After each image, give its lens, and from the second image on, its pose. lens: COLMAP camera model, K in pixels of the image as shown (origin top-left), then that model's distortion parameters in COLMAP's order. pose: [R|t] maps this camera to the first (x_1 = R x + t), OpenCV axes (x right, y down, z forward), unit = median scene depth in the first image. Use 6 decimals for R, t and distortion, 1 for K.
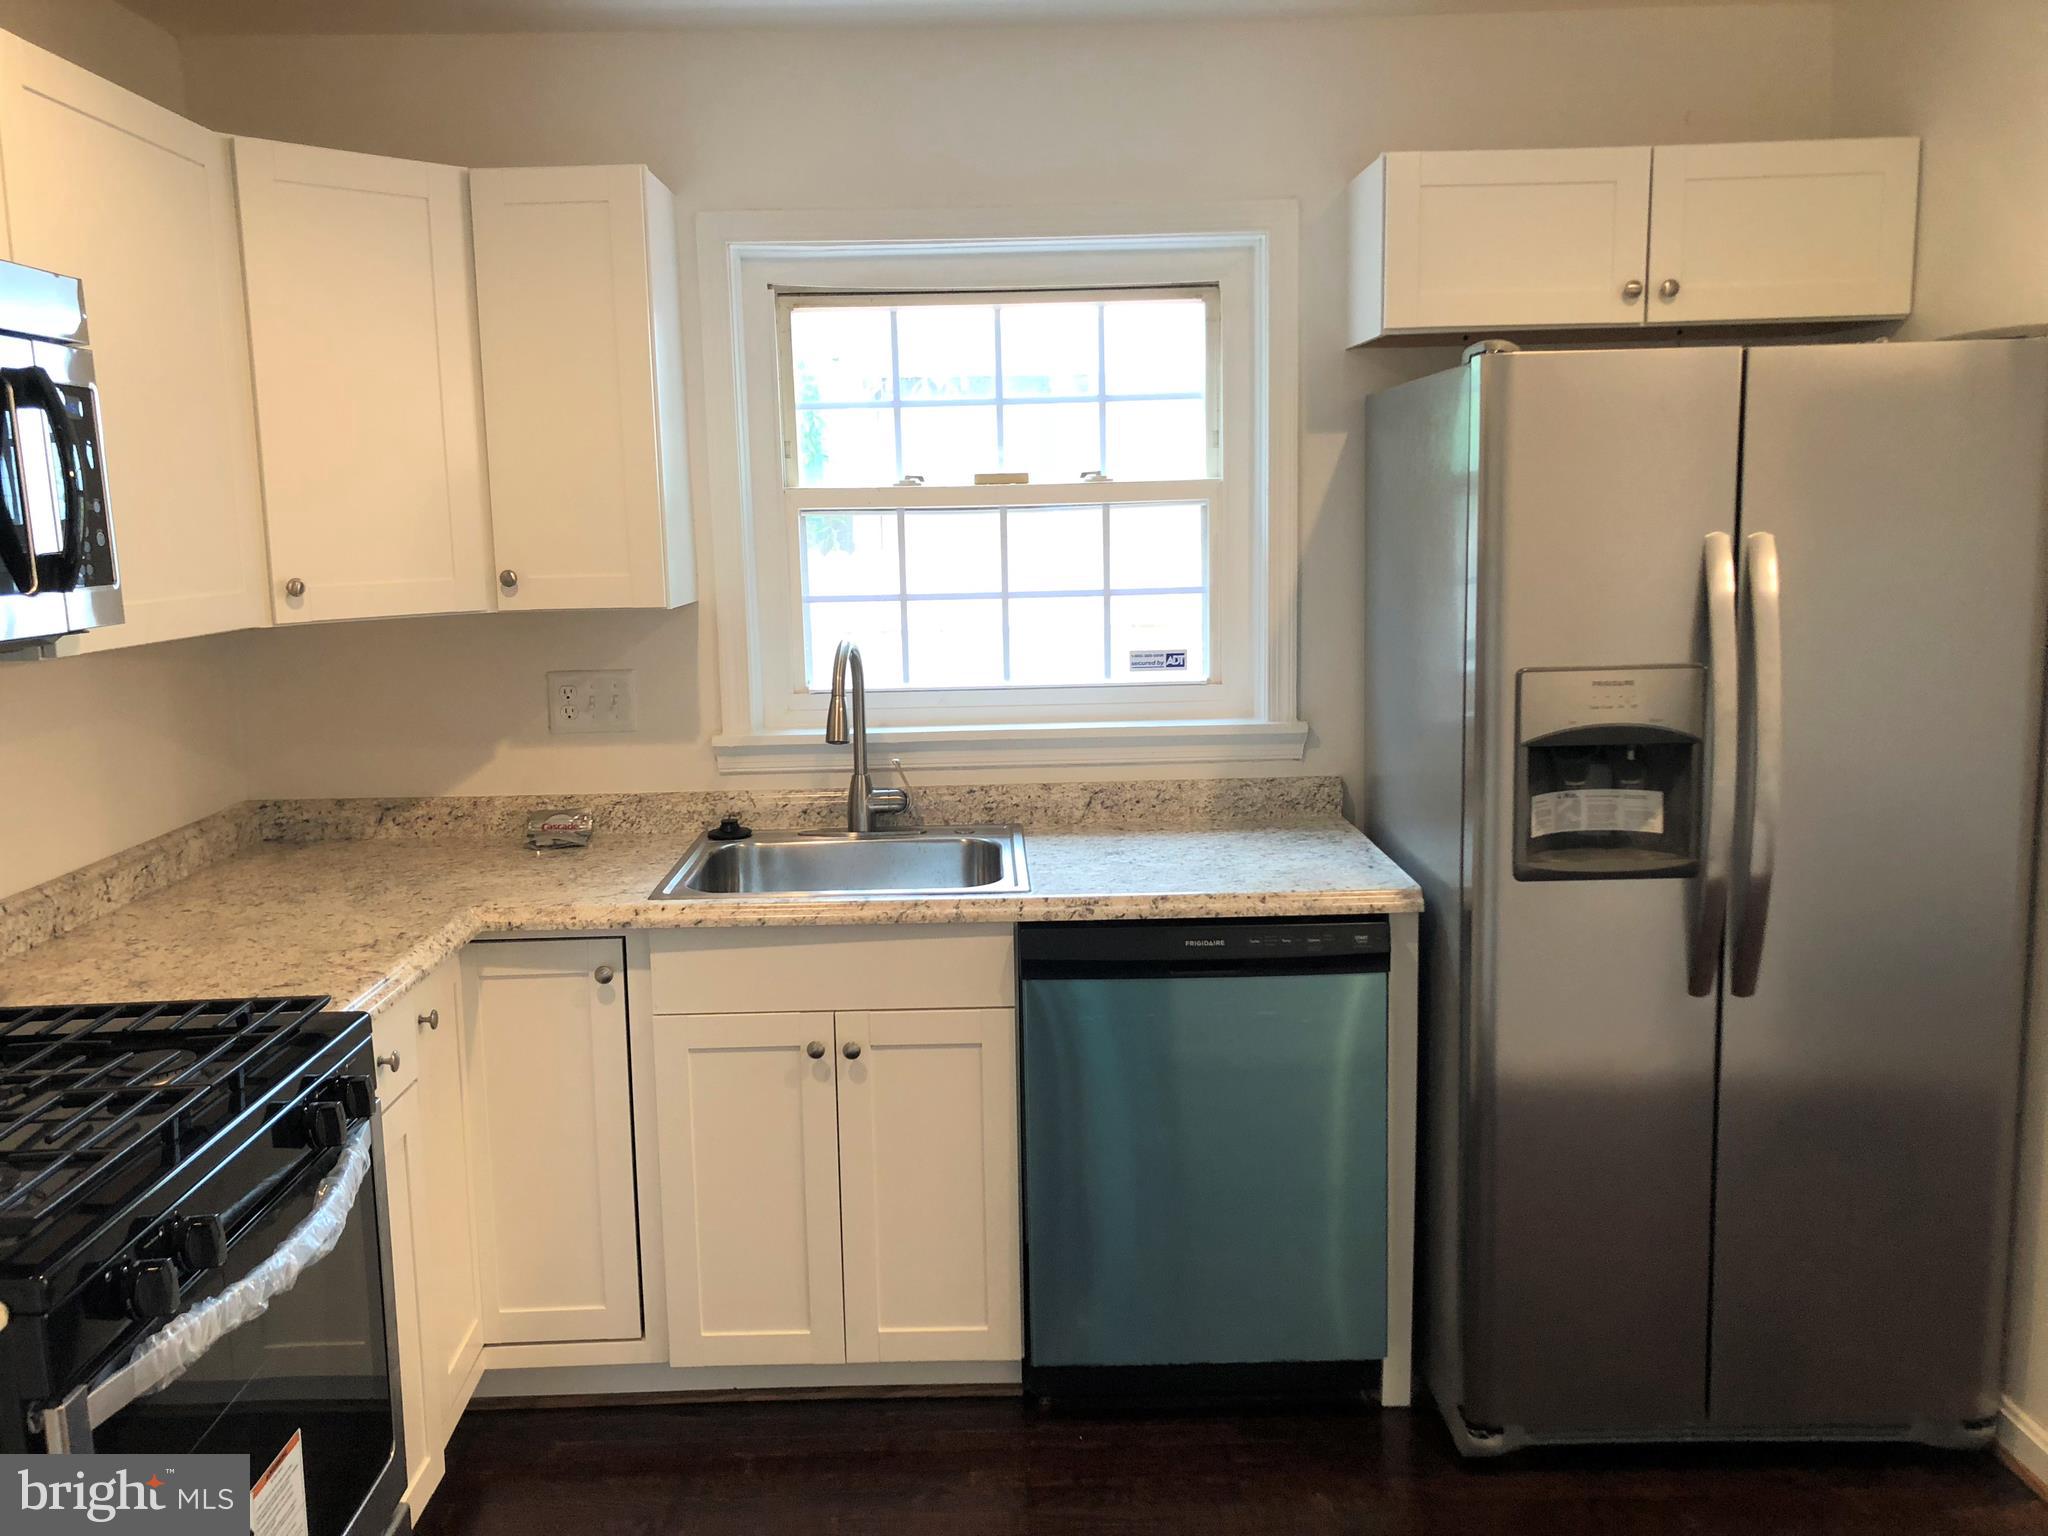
lens RADIAL K [[1689.3, 0, 994.1], [0, 1689.3, 754.8], [0, 0, 1]] dist [0.069751, -0.054311]
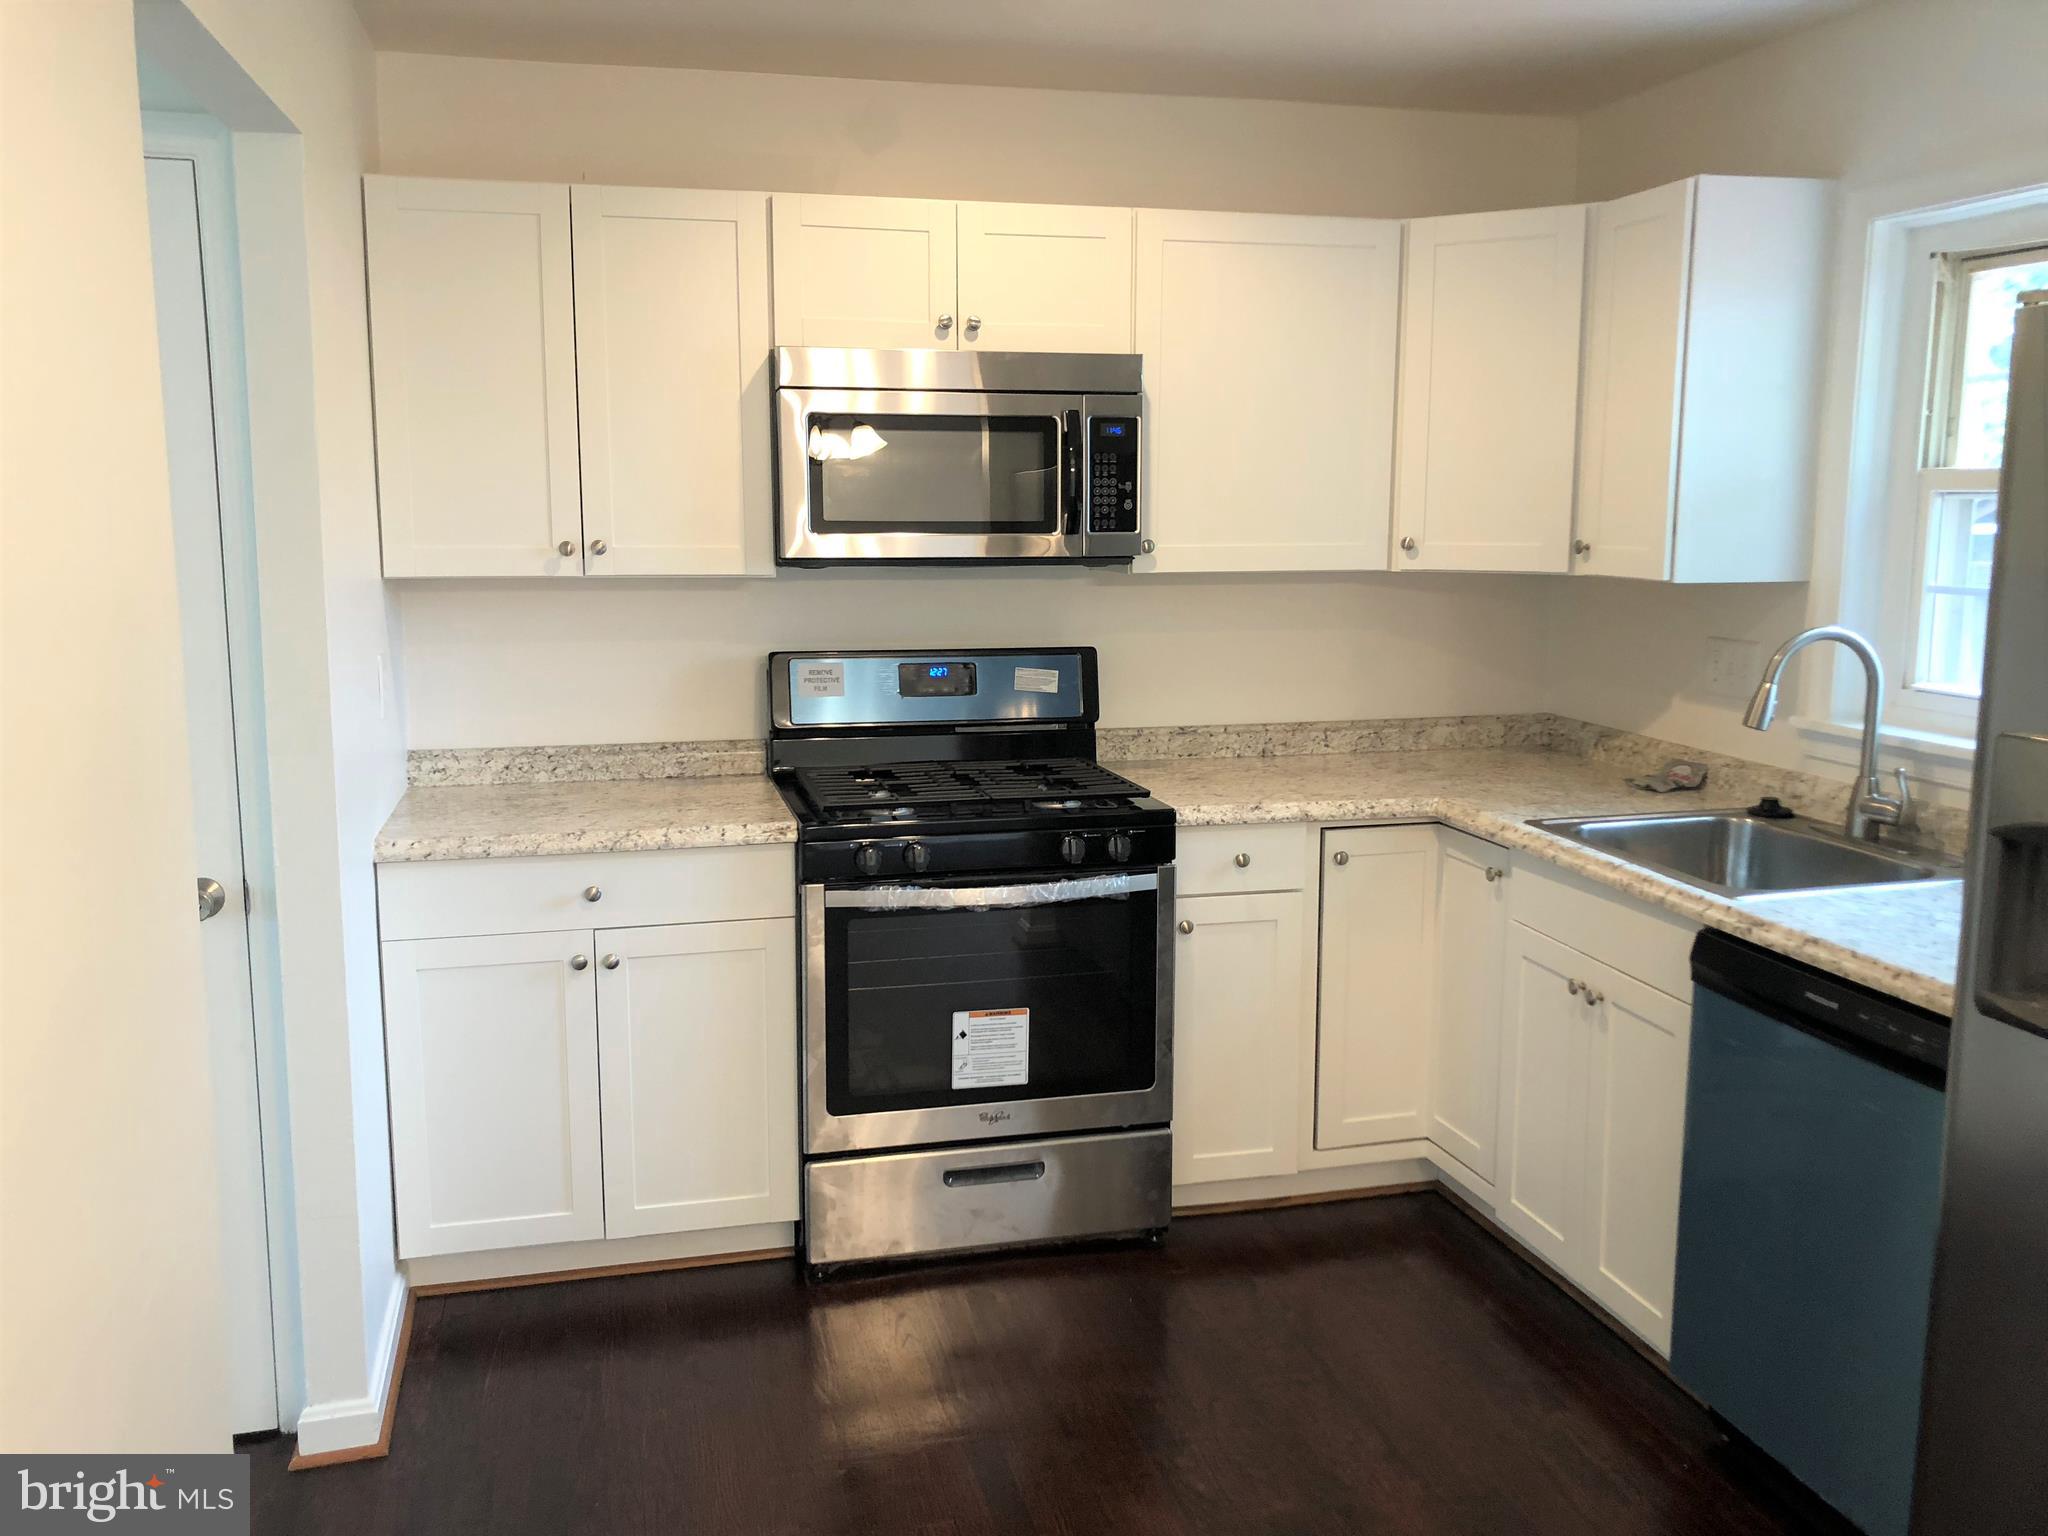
lens RADIAL K [[1689.3, 0, 1028.0], [0, 1689.3, 759.8], [0, 0, 1]] dist [0.069751, -0.054311]
pose [[0.249532, 0.175333, -0.952361, 0.784957], [-0.148326, 0.978787, 0.141334, -0.069780], [0.956939, 0.105993, 0.270246, 0.326686]]
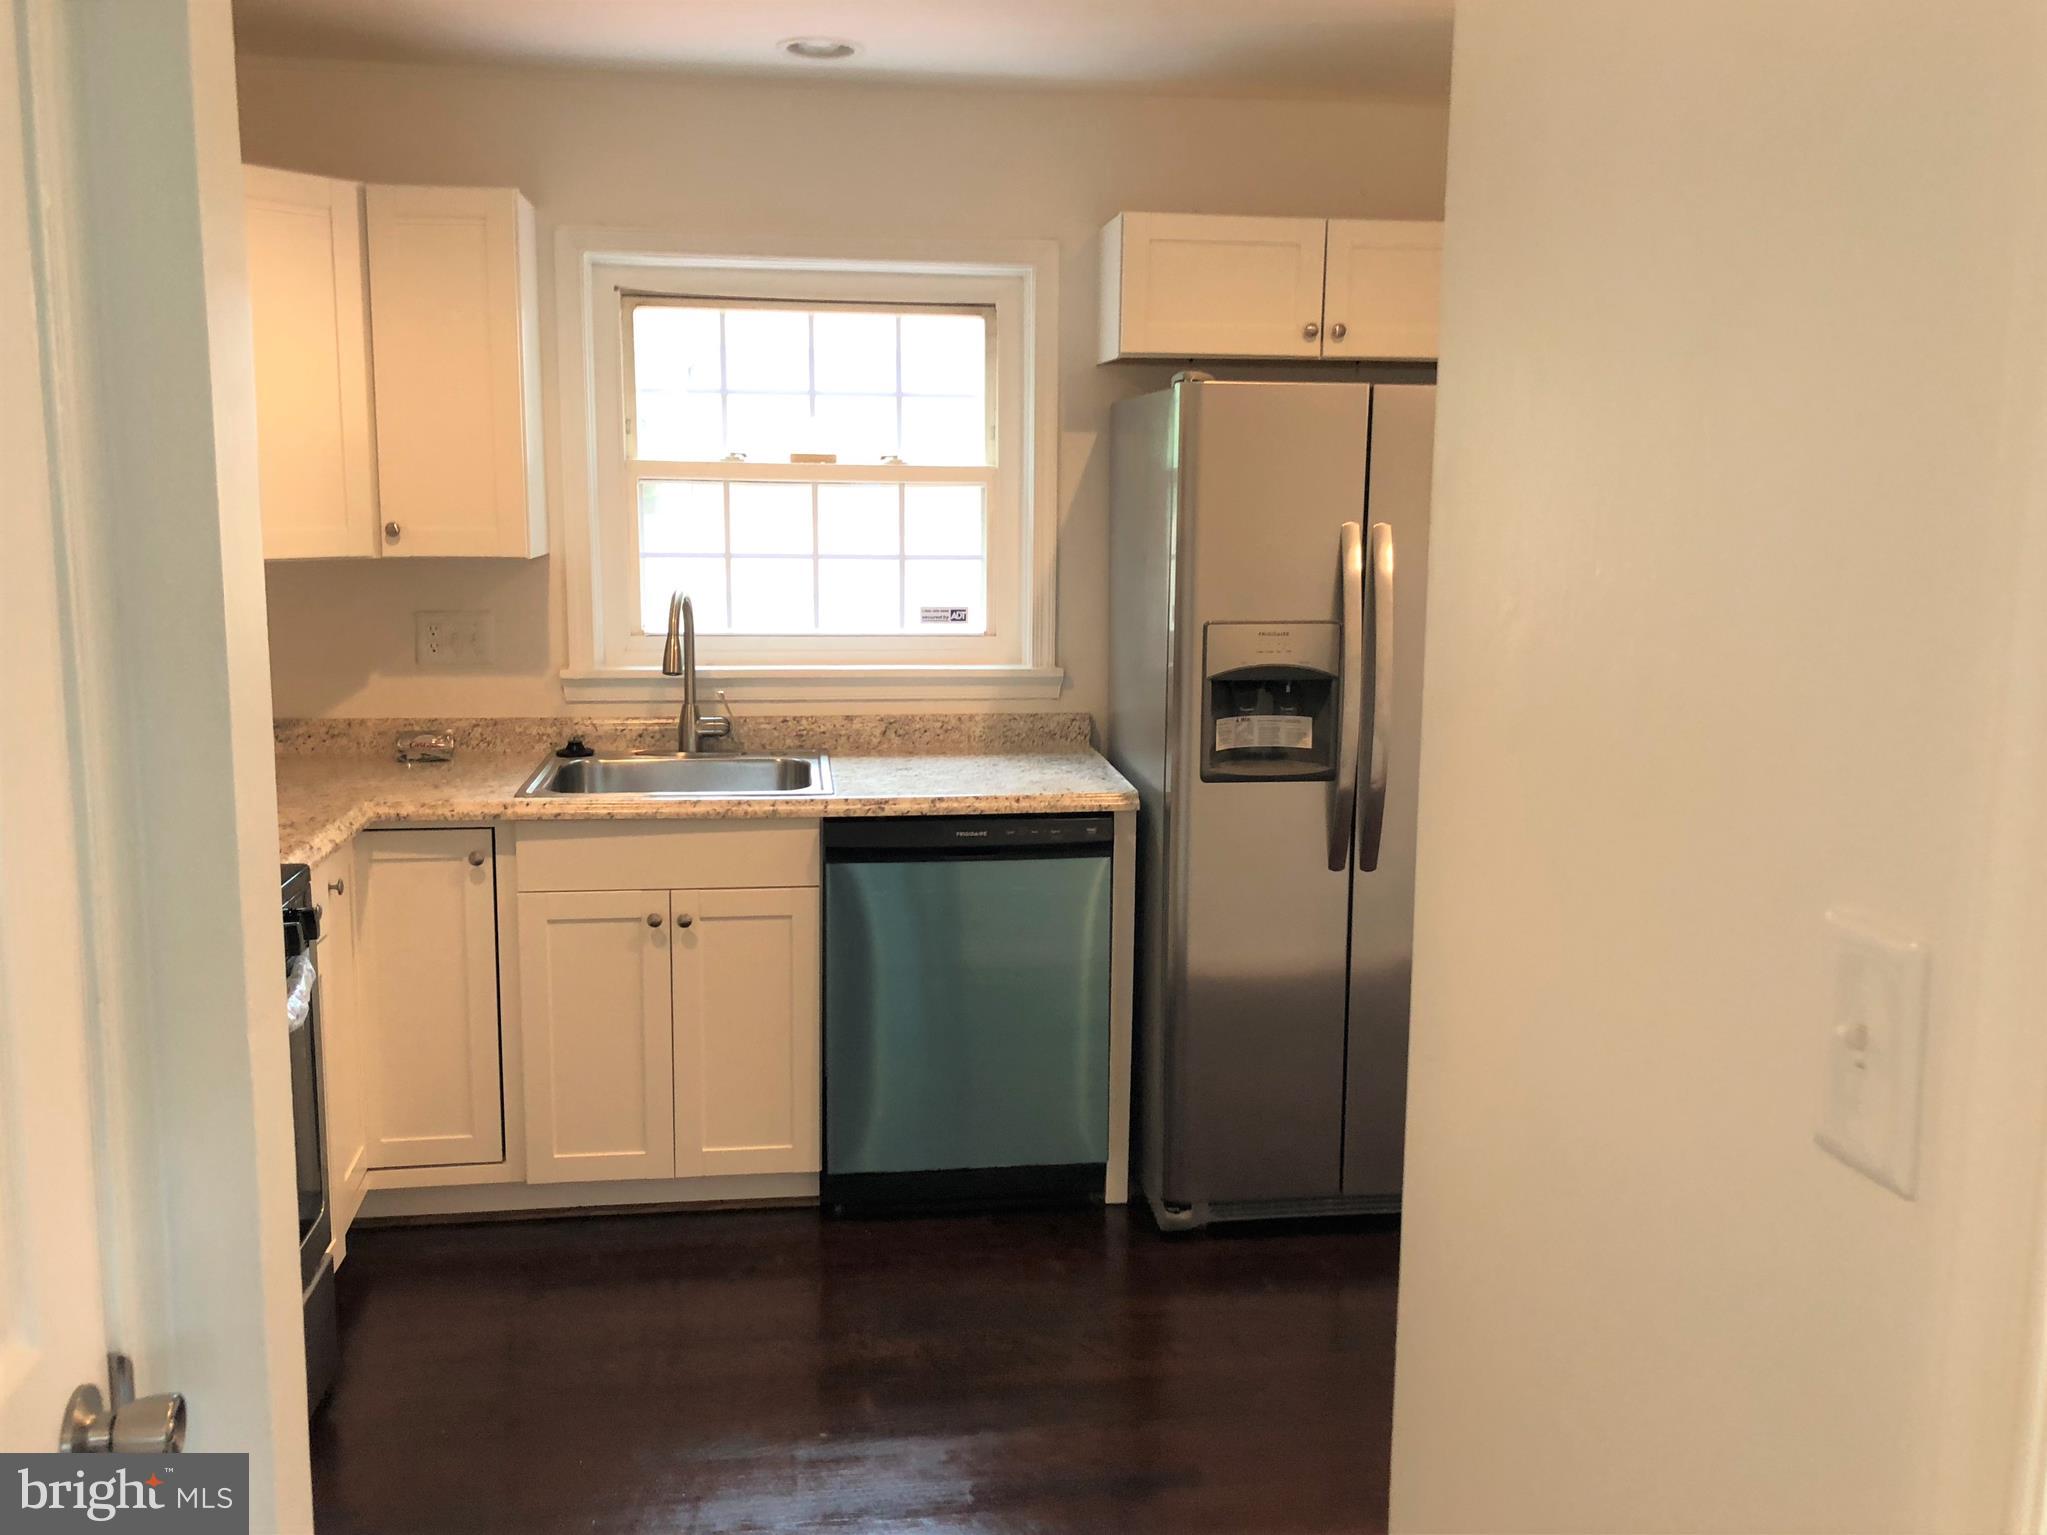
lens RADIAL K [[1688.5, 0, 1025.7], [0, 1688.5, 739.5], [0, 0, 1]] dist [0.069751, -0.054311]
pose [[0.991328, 0.012682, 0.130799, -0.001054], [-0.013785, 0.999877, 0.007534, 0.027976], [-0.130687, -0.009272, 0.991380, -0.239482]]
